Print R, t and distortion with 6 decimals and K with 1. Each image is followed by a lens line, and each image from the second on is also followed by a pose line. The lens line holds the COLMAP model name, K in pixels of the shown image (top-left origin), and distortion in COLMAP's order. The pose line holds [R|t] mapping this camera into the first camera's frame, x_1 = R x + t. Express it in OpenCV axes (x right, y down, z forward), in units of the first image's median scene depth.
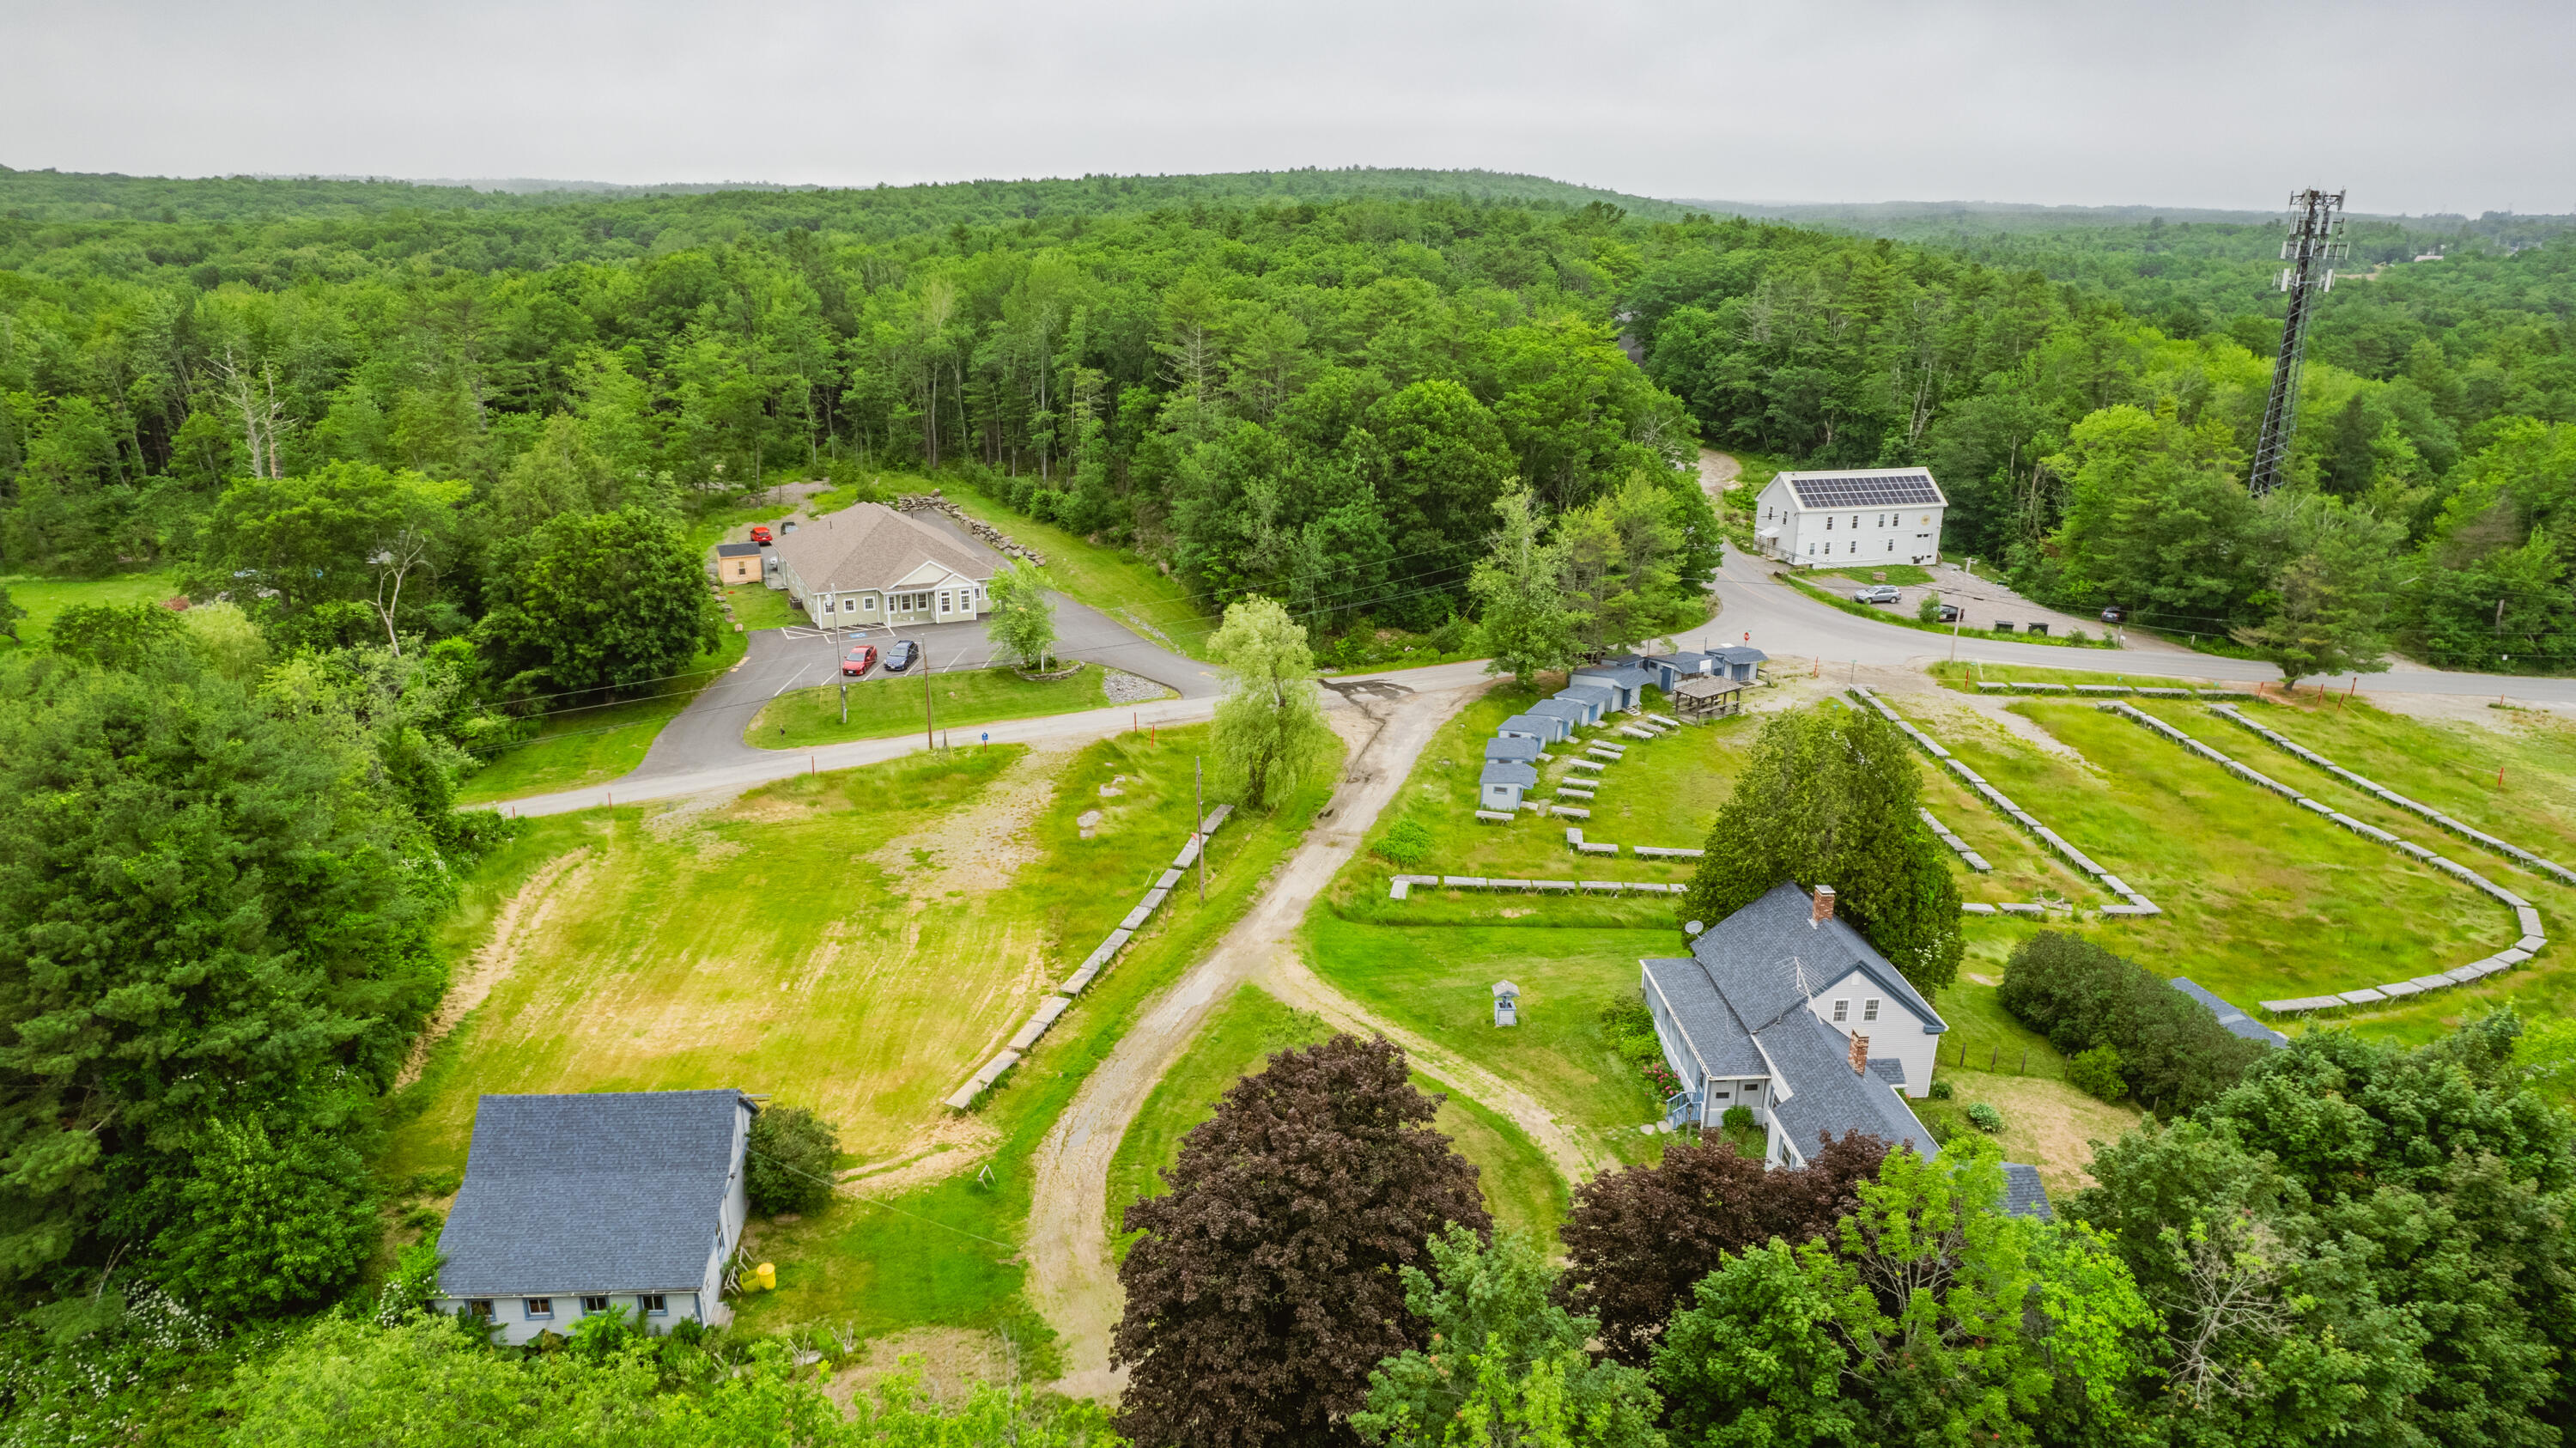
lens RADIAL K [[1652.6, 0, 1297.3], [0, 1652.6, 721.7], [0, 0, 1]] dist [-0.079157, 0.068572]
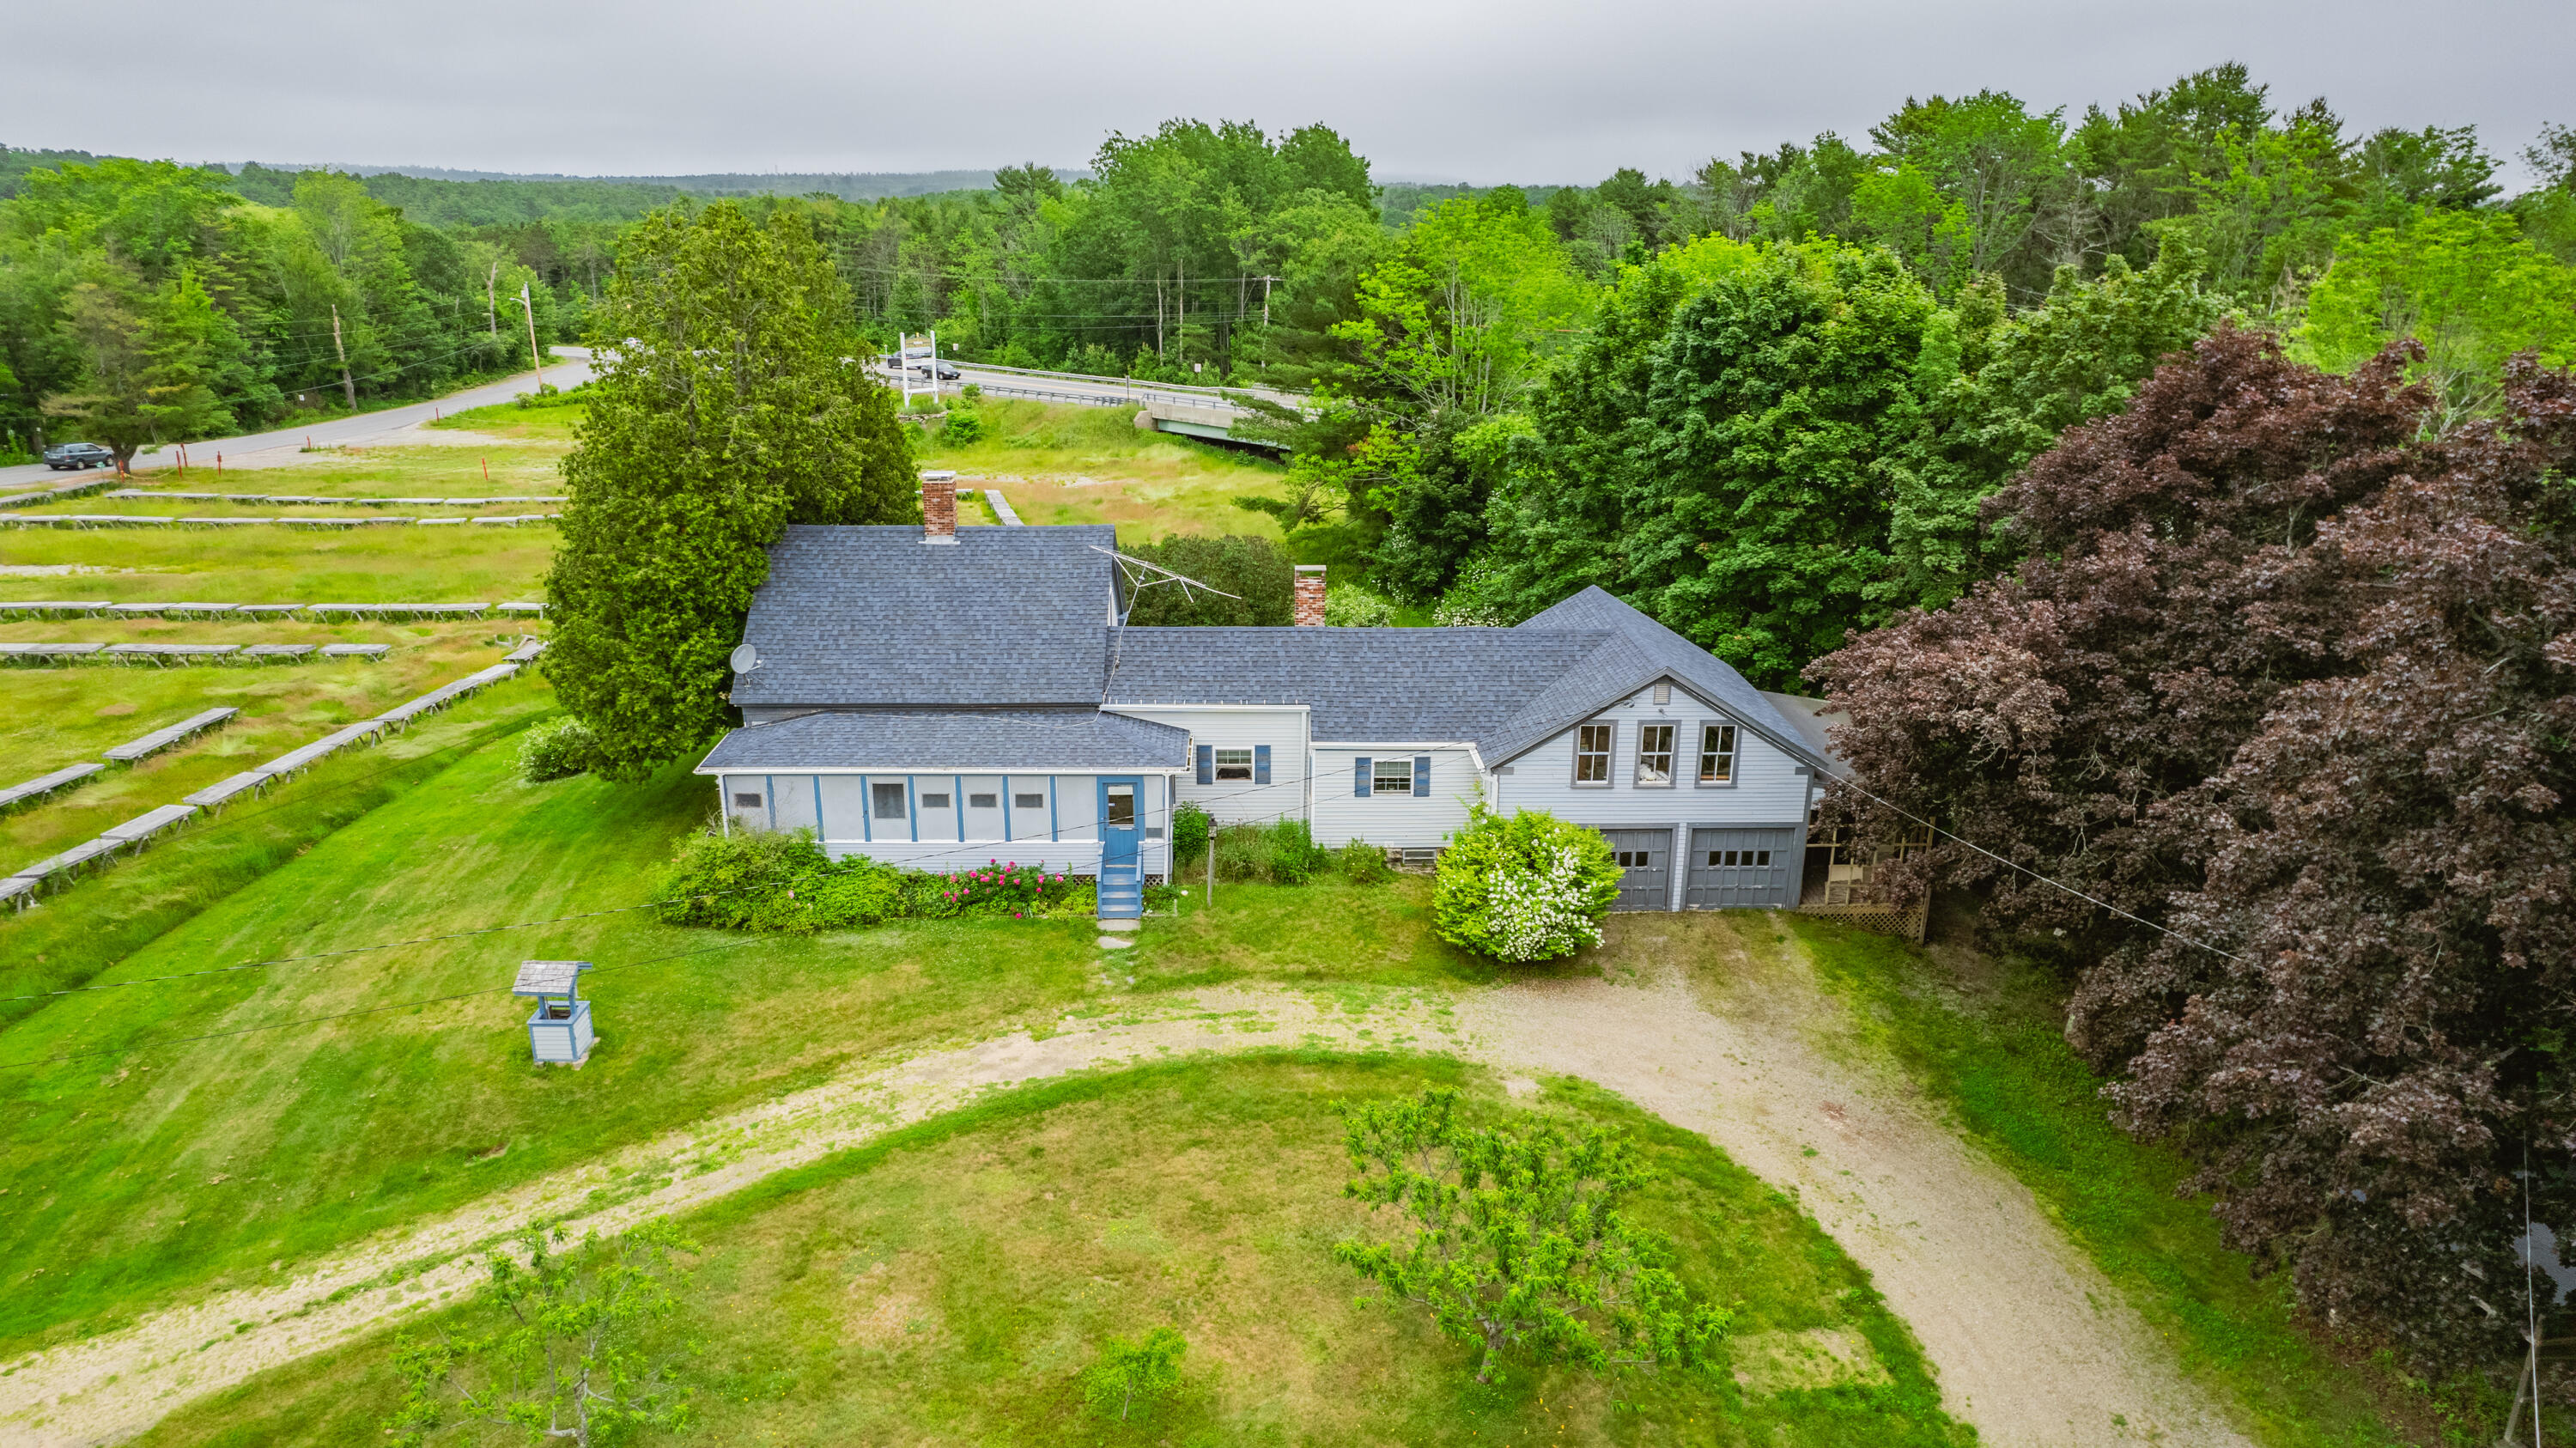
lens RADIAL K [[1651.8, 0, 1292.7], [0, 1651.8, 729.5], [0, 0, 1]] dist [-0.084196, 0.086734]
pose [[0.037520, -0.323653, 0.945432, -0.151982], [0.296556, 0.907083, 0.298756, 0.029954], [-0.954278, 0.269164, 0.130015, 0.528668]]
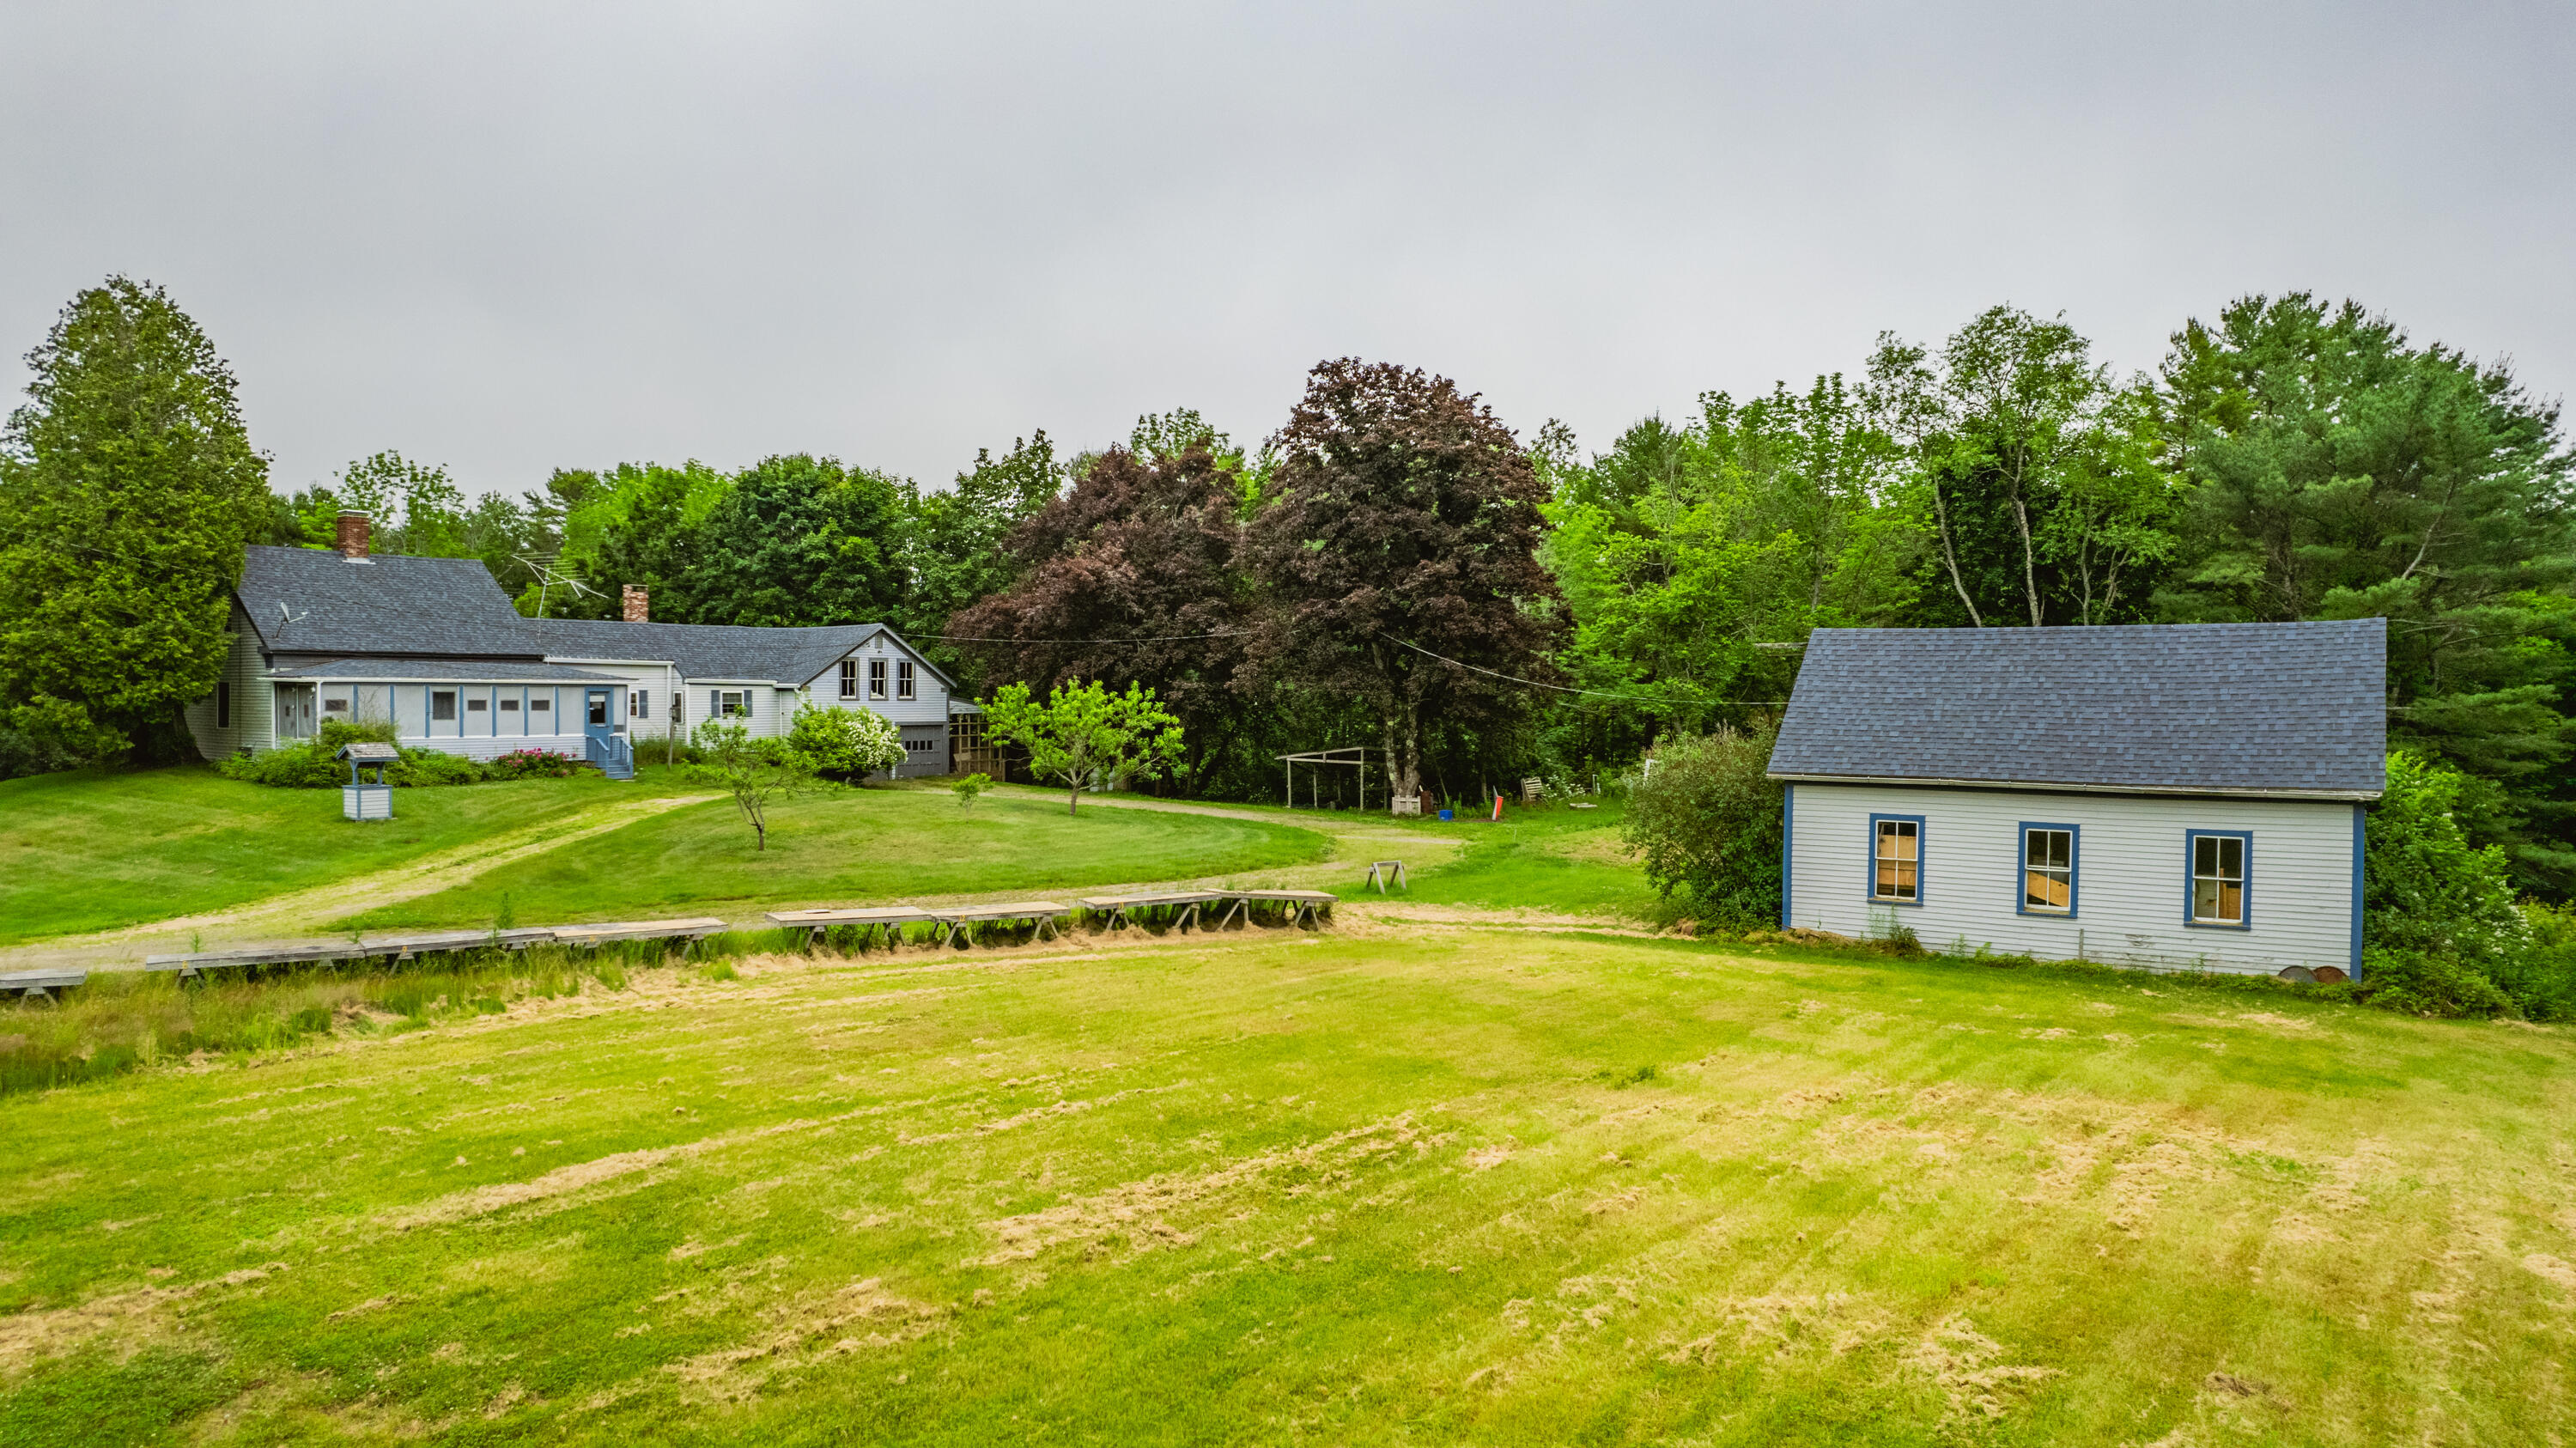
lens RADIAL K [[1651.8, 0, 1292.7], [0, 1651.8, 729.5], [0, 0, 1]] dist [-0.084196, 0.086734]
pose [[-0.779682, -0.026241, 0.625626, -0.300610], [0.179158, 0.948005, 0.263036, 0.048884], [-0.599999, 0.317170, -0.734441, 0.836026]]
